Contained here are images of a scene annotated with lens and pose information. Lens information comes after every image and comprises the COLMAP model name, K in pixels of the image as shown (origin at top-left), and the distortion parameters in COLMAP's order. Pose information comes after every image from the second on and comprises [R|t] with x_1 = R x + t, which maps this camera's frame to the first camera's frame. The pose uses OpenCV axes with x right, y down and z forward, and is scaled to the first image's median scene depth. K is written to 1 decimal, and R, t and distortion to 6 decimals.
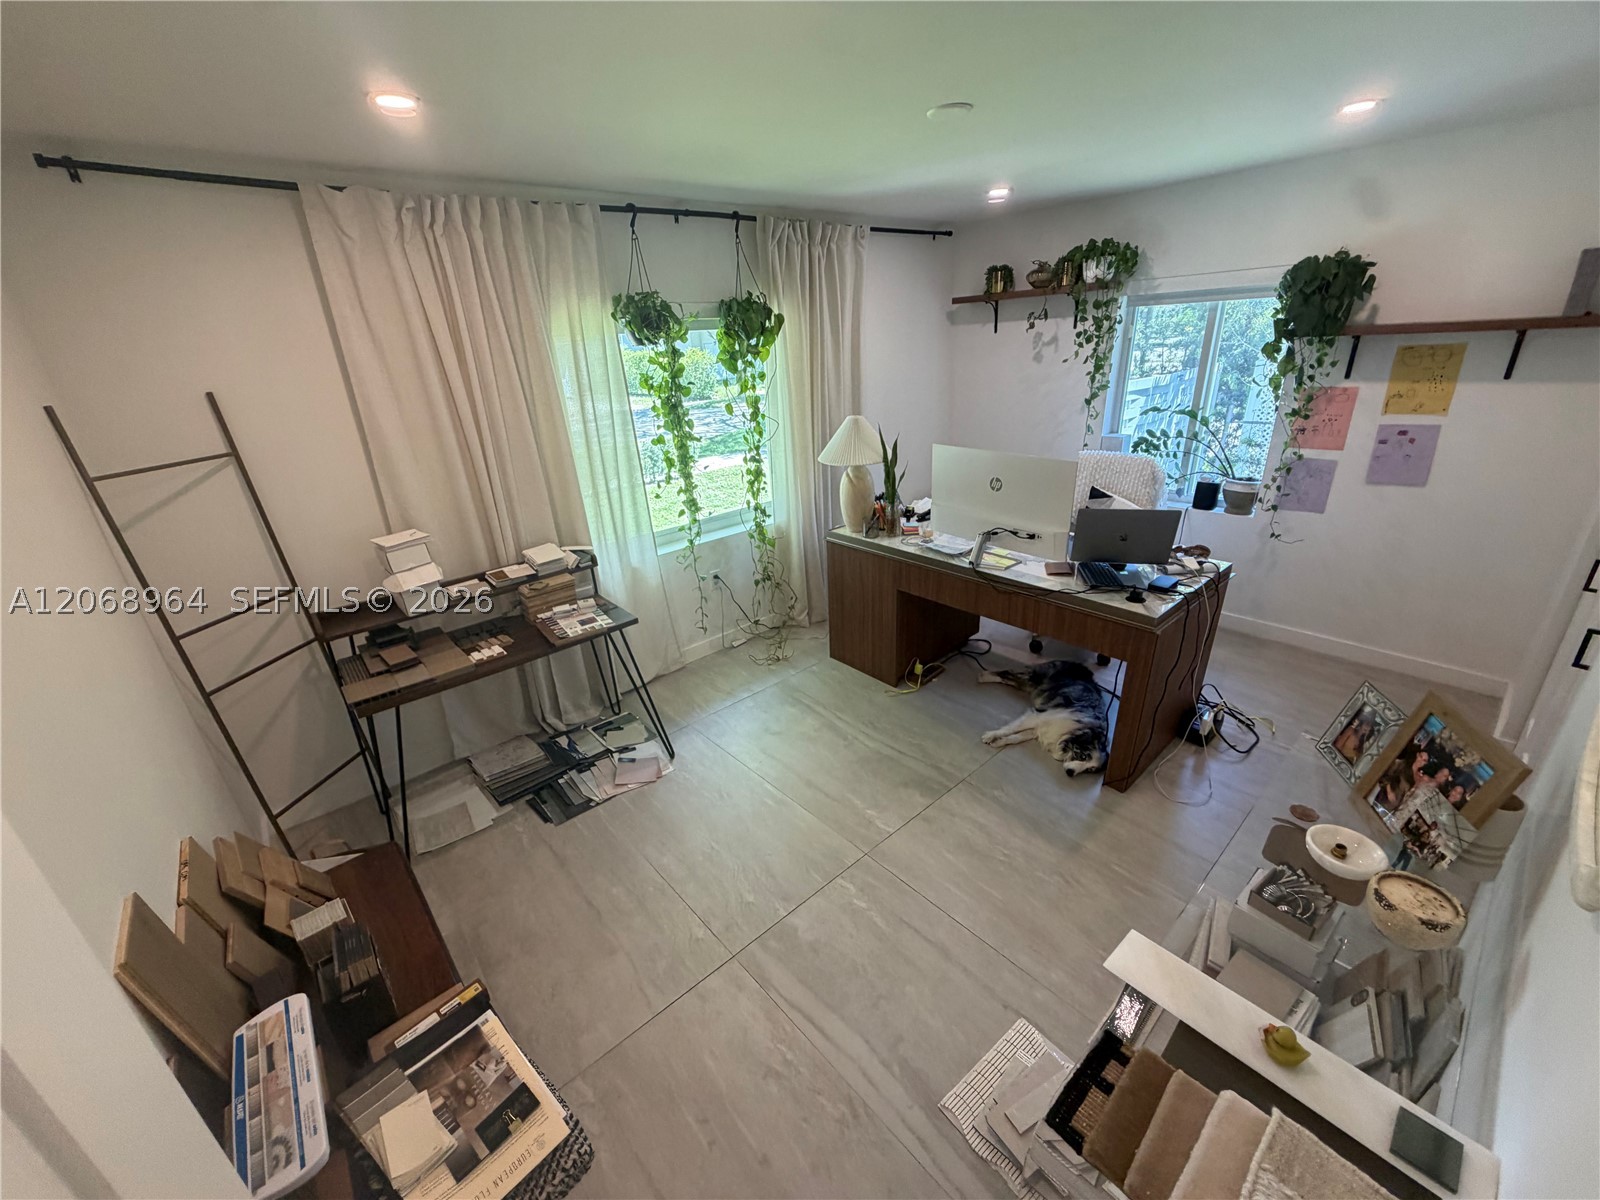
lens RADIAL K [[636.3, 0, 796.1], [0, 636.3, 600.0], [0, 0, 1]] dist [-0.000760, -0.000001]
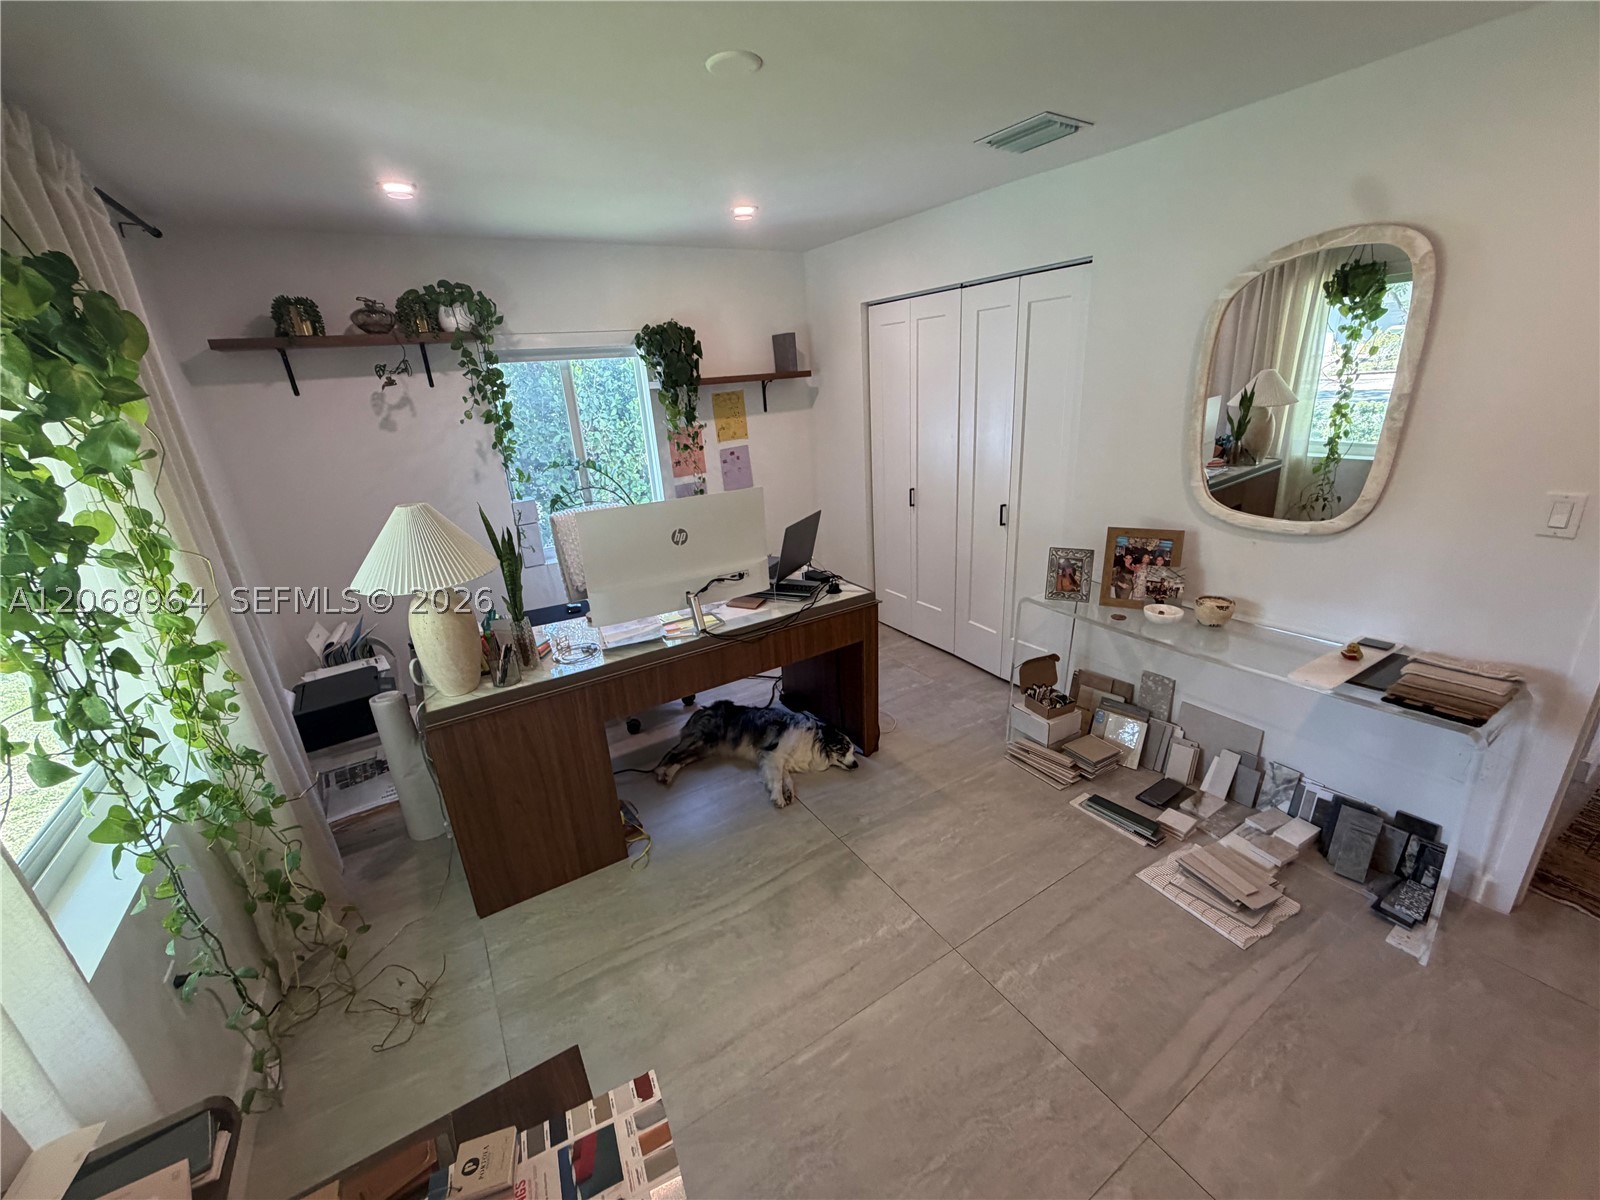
lens RADIAL K [[636.3, 0, 796.1], [0, 636.3, 600.0], [0, 0, 1]] dist [-0.000760, -0.000001]
pose [[0.169342, -0.288058, 0.942521, -0.467328], [0.427388, 0.883197, 0.193139, -0.200598], [-0.888067, 0.370115, 0.272675, 0.651151]]
